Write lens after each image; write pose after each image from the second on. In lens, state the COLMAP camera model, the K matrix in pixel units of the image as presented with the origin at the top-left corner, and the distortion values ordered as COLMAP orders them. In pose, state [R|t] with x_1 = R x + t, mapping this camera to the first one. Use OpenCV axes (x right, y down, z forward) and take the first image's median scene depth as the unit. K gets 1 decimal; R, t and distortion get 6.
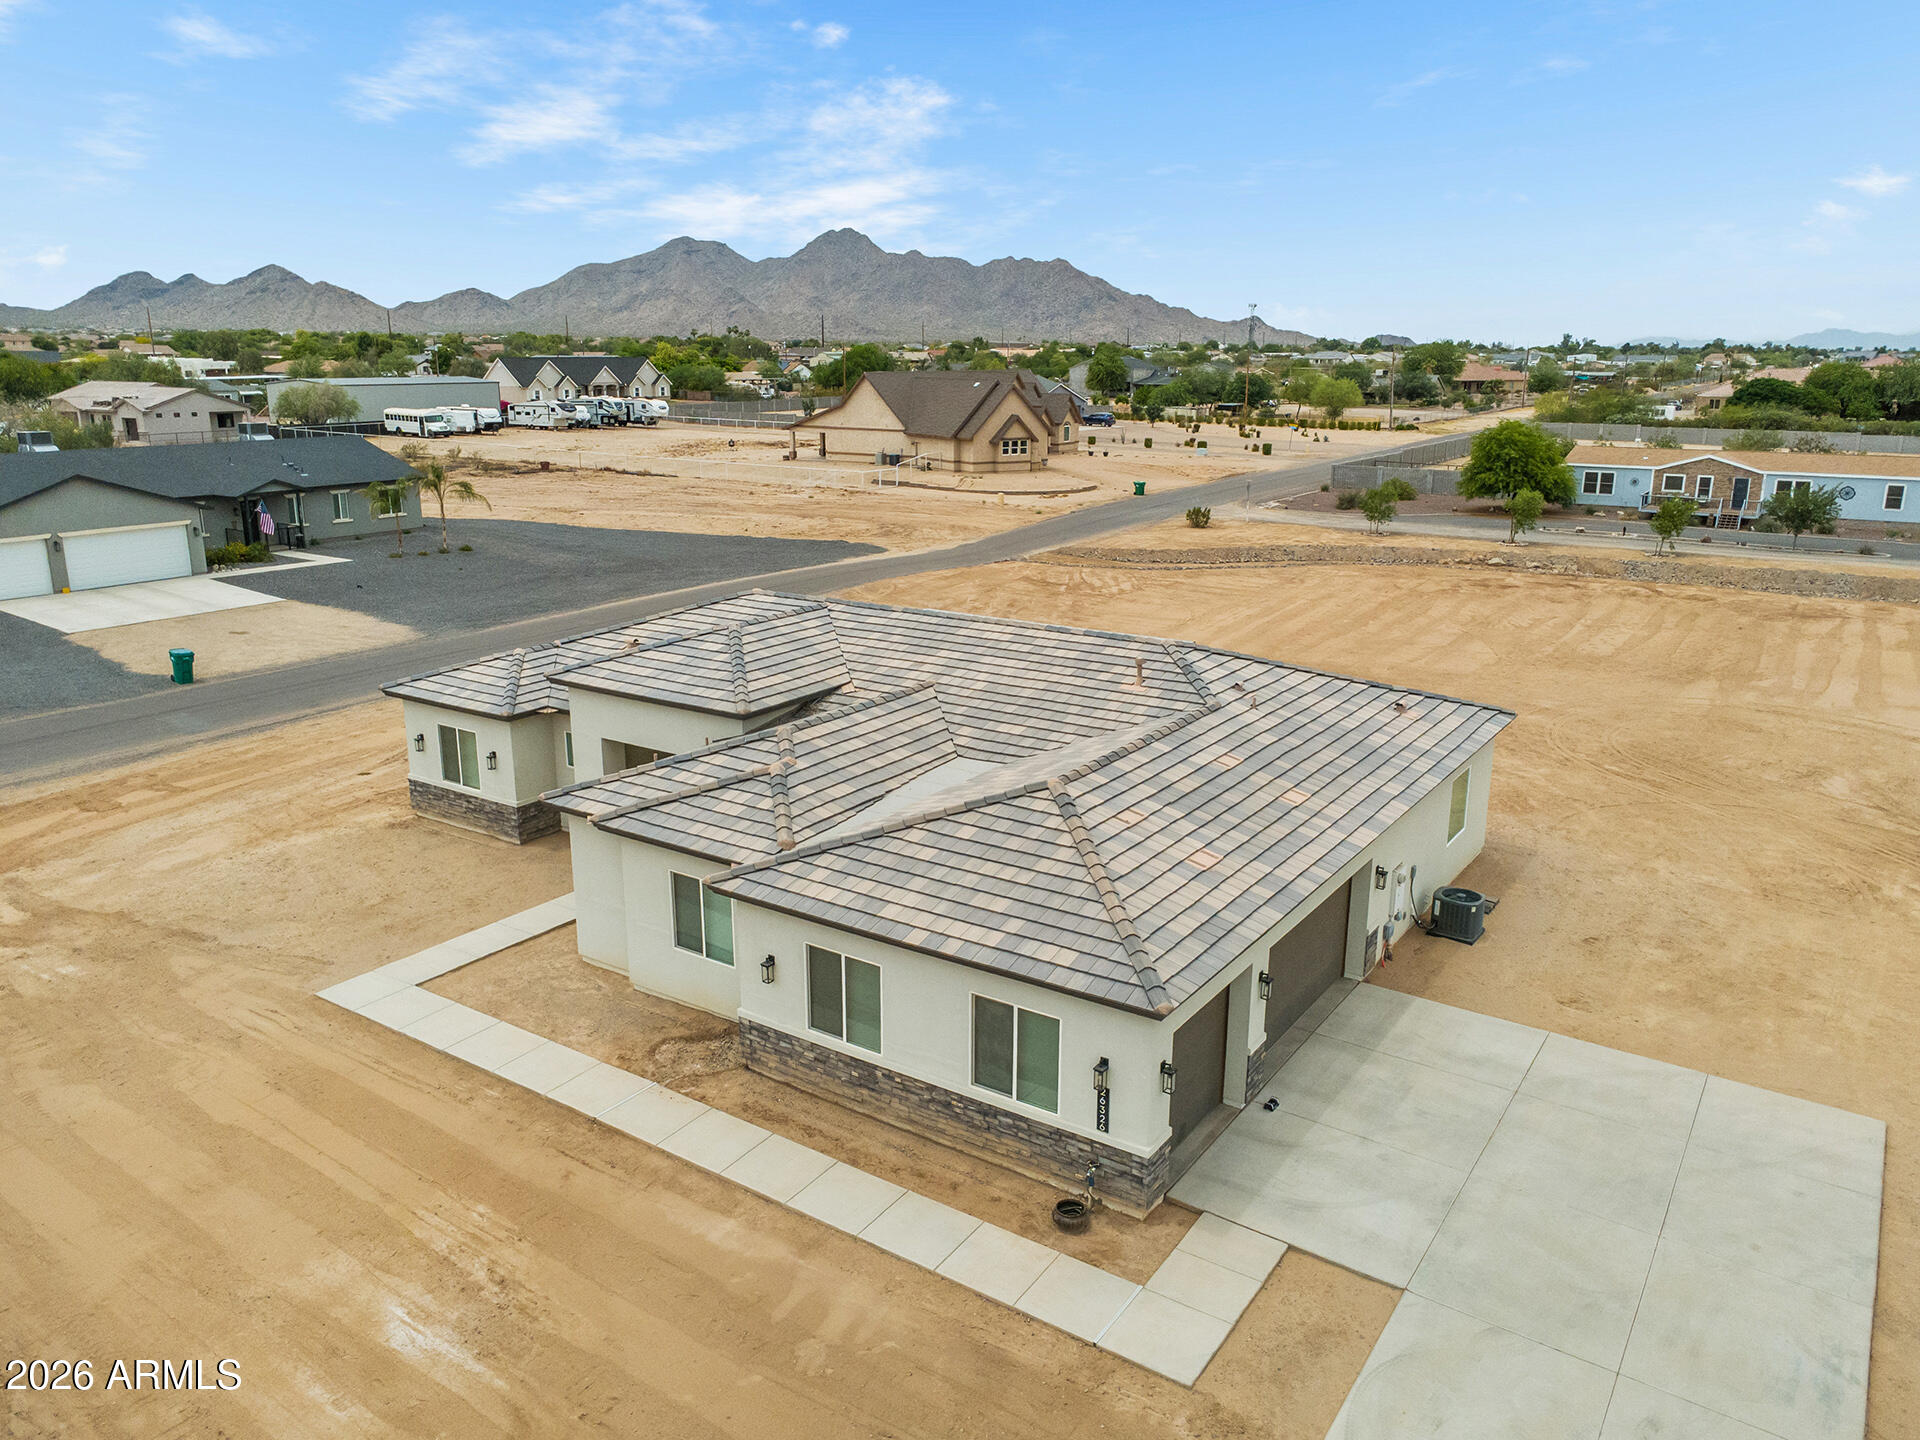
lens RADIAL K [[1399.3, 0, 955.4], [0, 1399.3, 721.3], [0, 0, 1]] dist [0.002220, 0.001842]
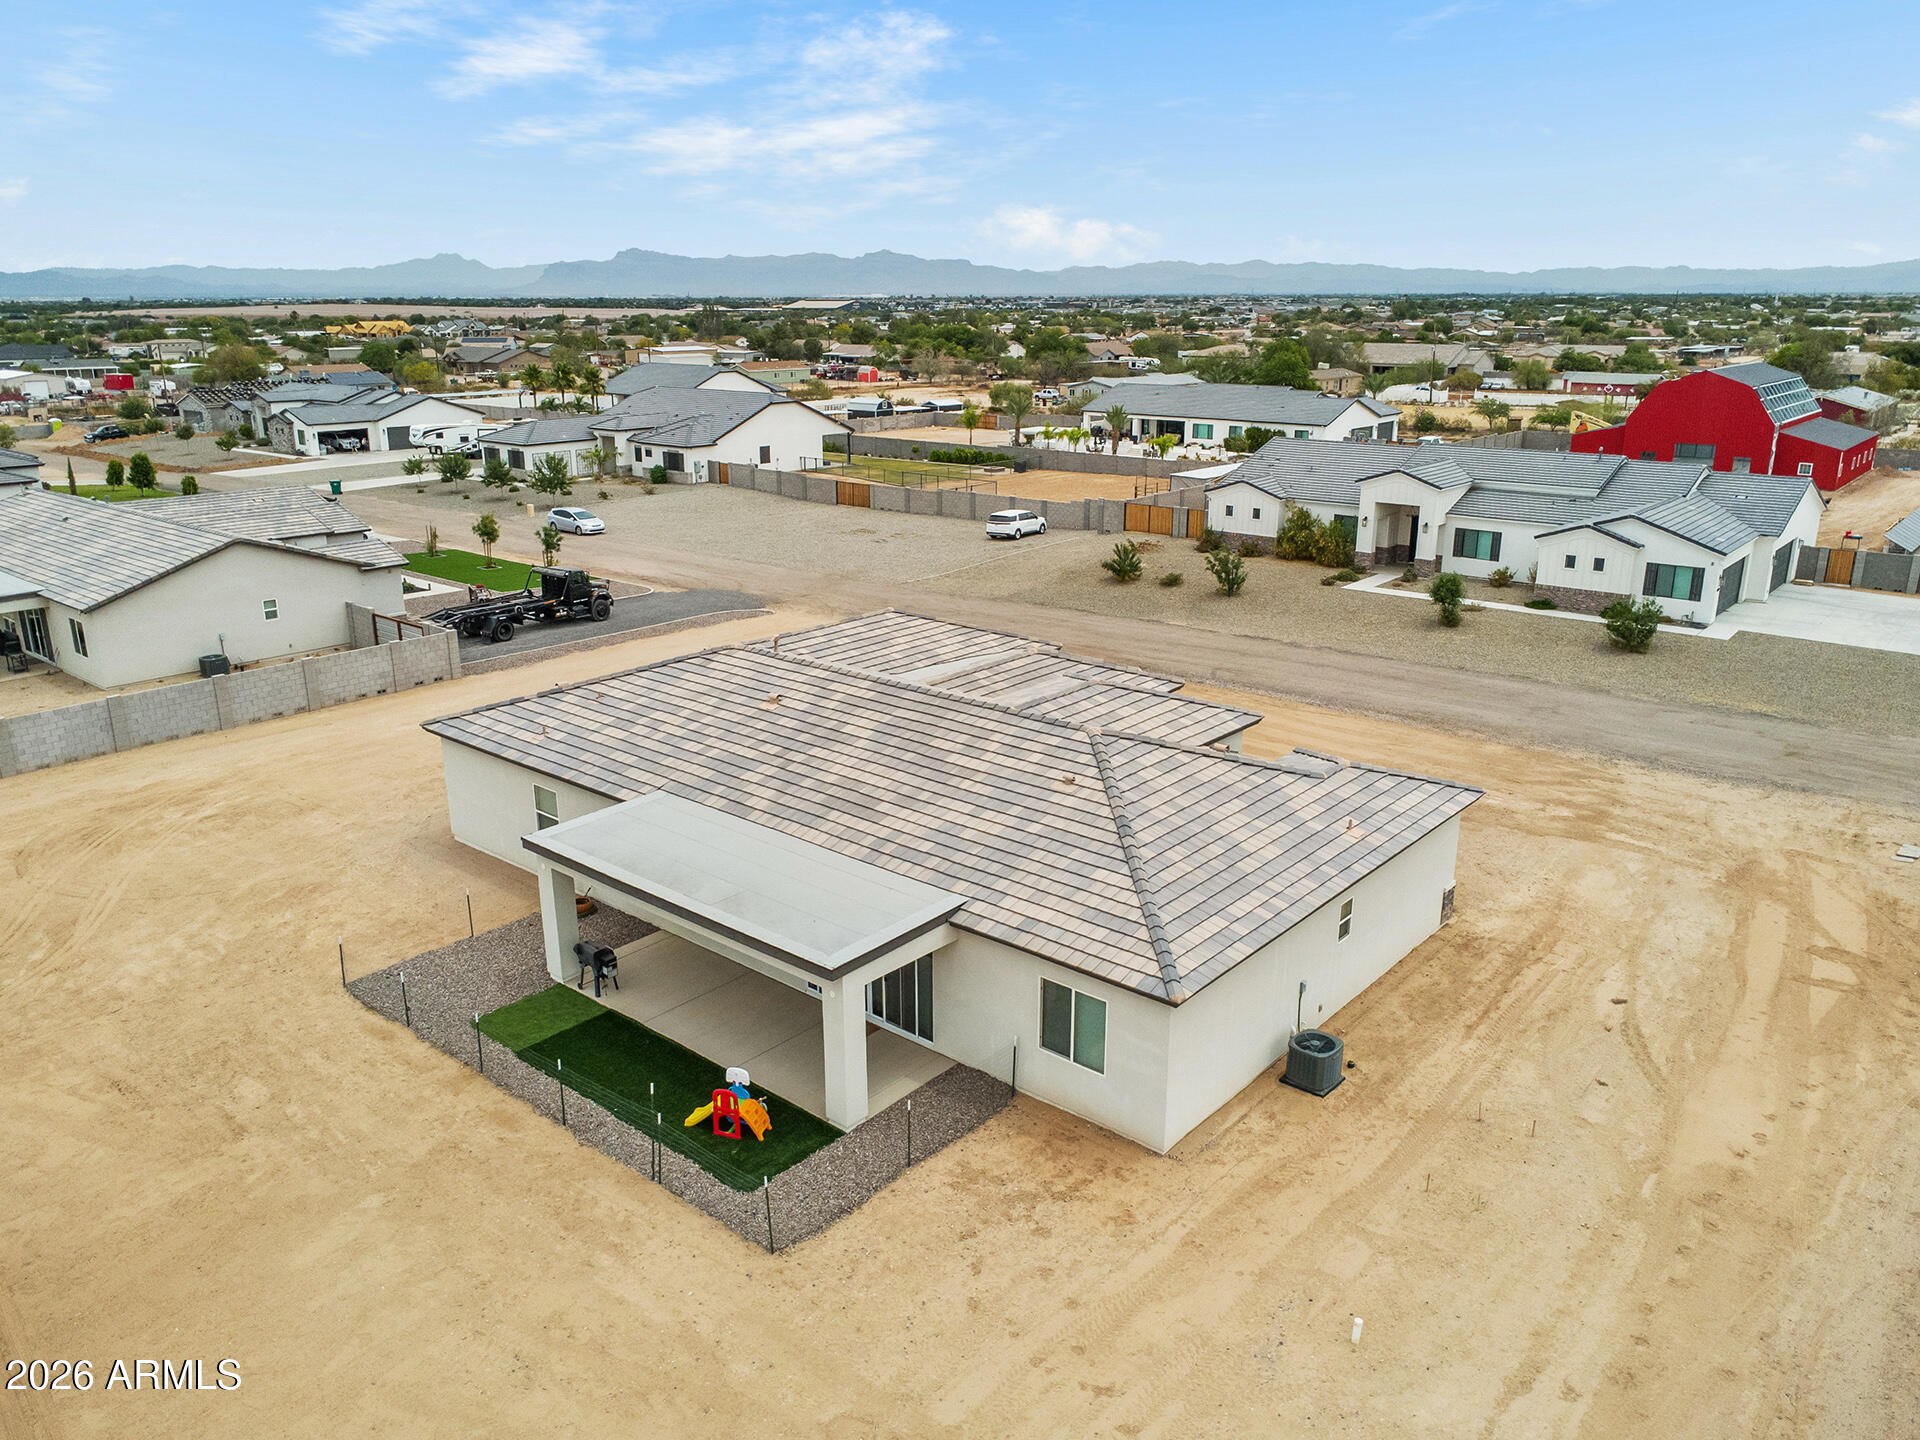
lens RADIAL K [[1388.8, 0, 961.8], [0, 1388.8, 726.3], [0, 0, 1]] dist [0.001569, 0.005451]
pose [[-0.994461, -0.032181, 0.100056, -0.159729], [0.025737, 0.848432, 0.528679, -0.587043], [-0.101904, 0.528326, -0.842904, 1.873553]]
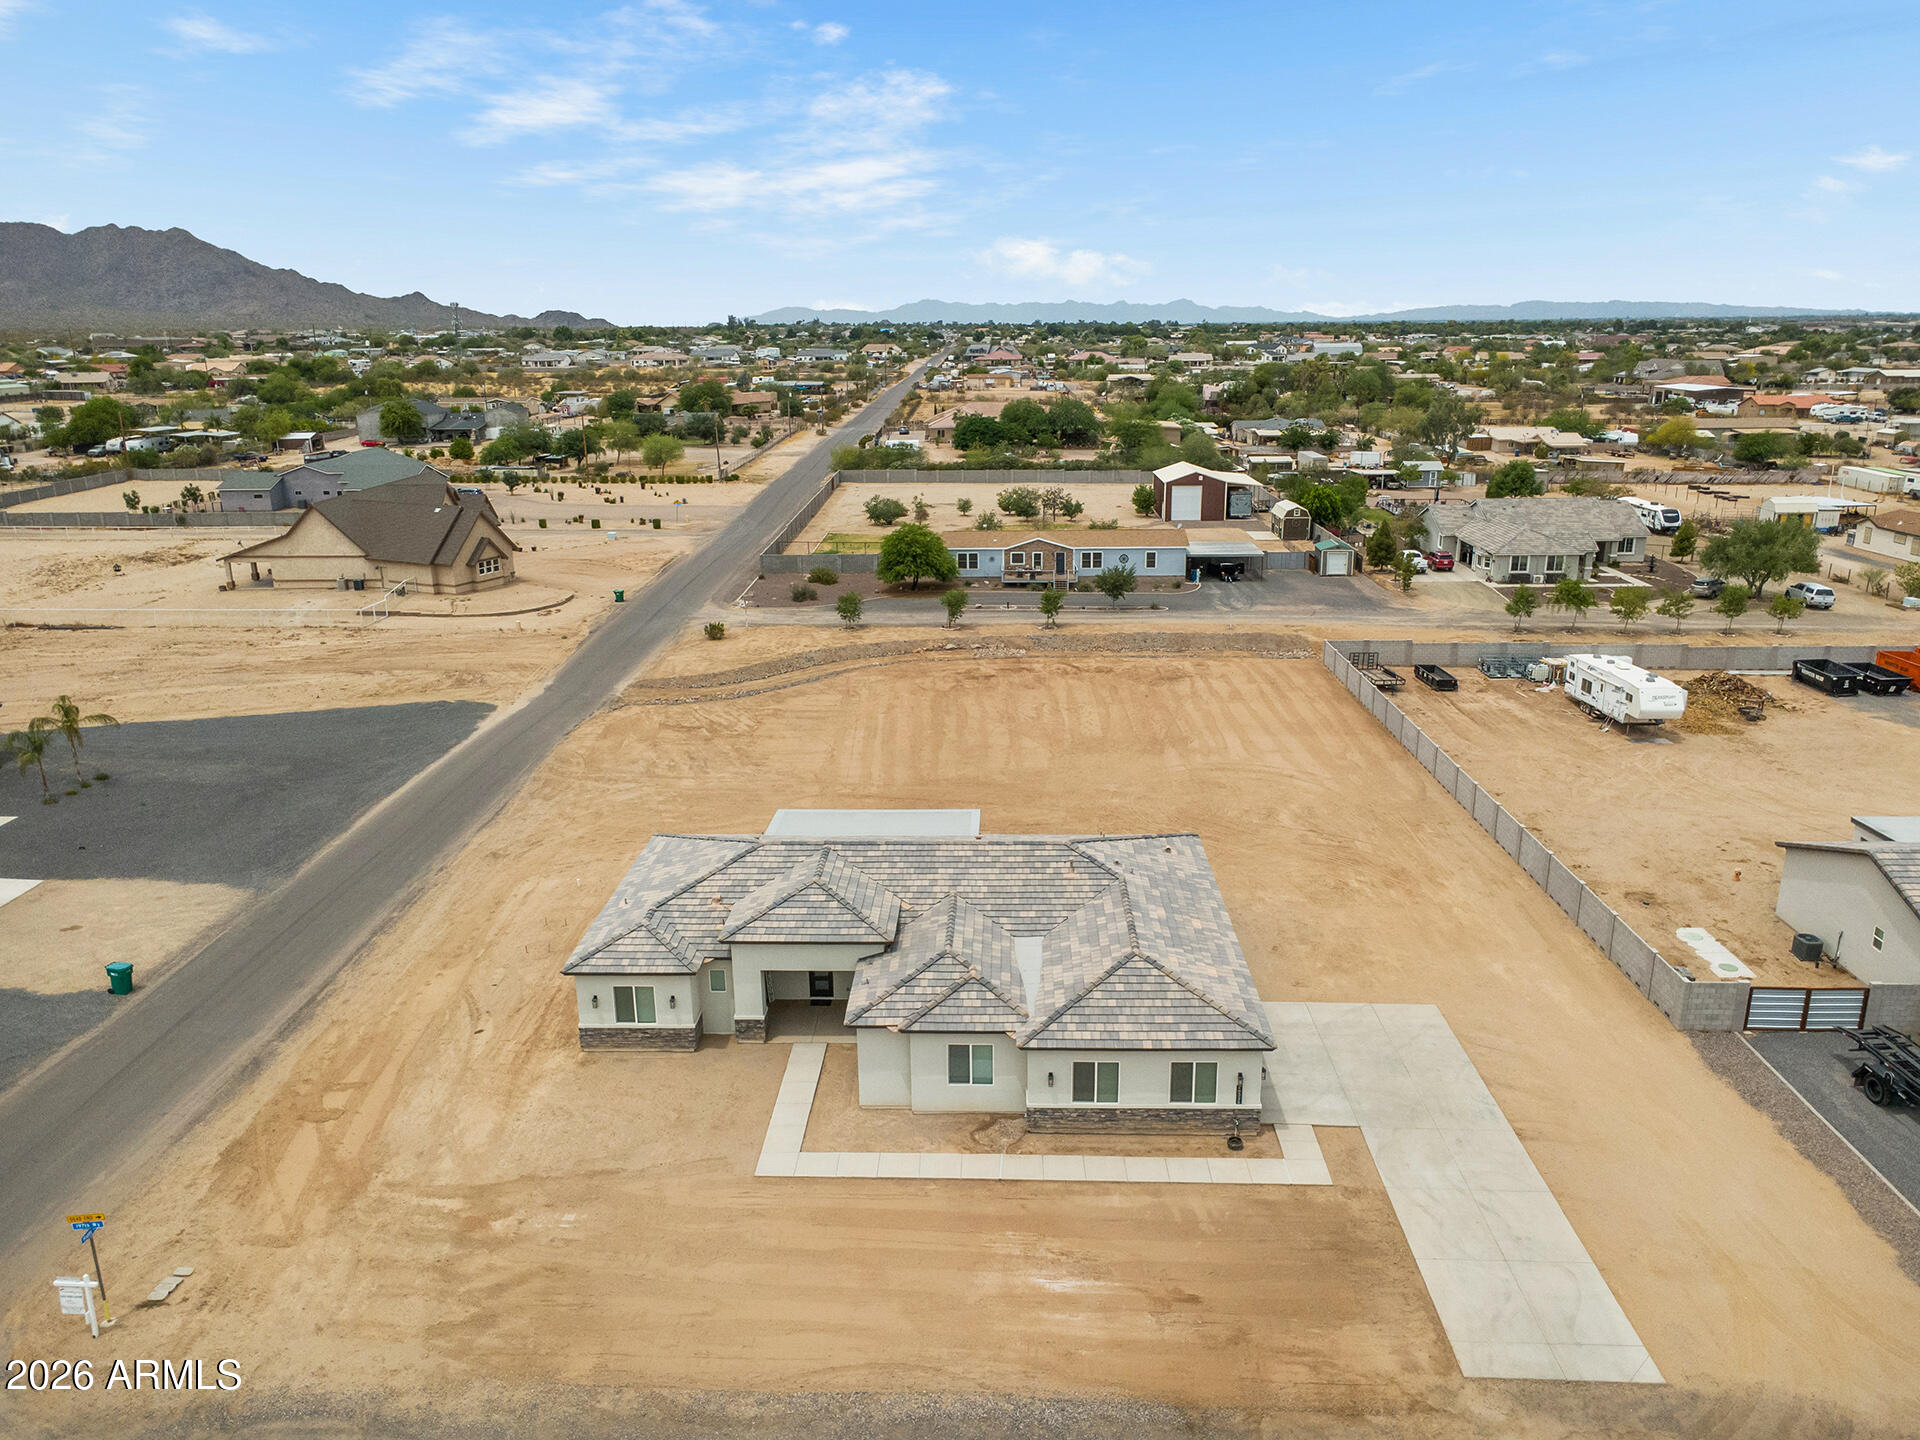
lens RADIAL K [[1379.4, 0, 957.9], [0, 1379.4, 724.0], [0, 0, 1]] dist [0.001704, 0.005687]
pose [[0.844026, -0.163925, 0.510636, -0.772363], [0.151061, 0.986257, 0.066923, -0.314635], [-0.514589, 0.020653, 0.857188, -0.418298]]
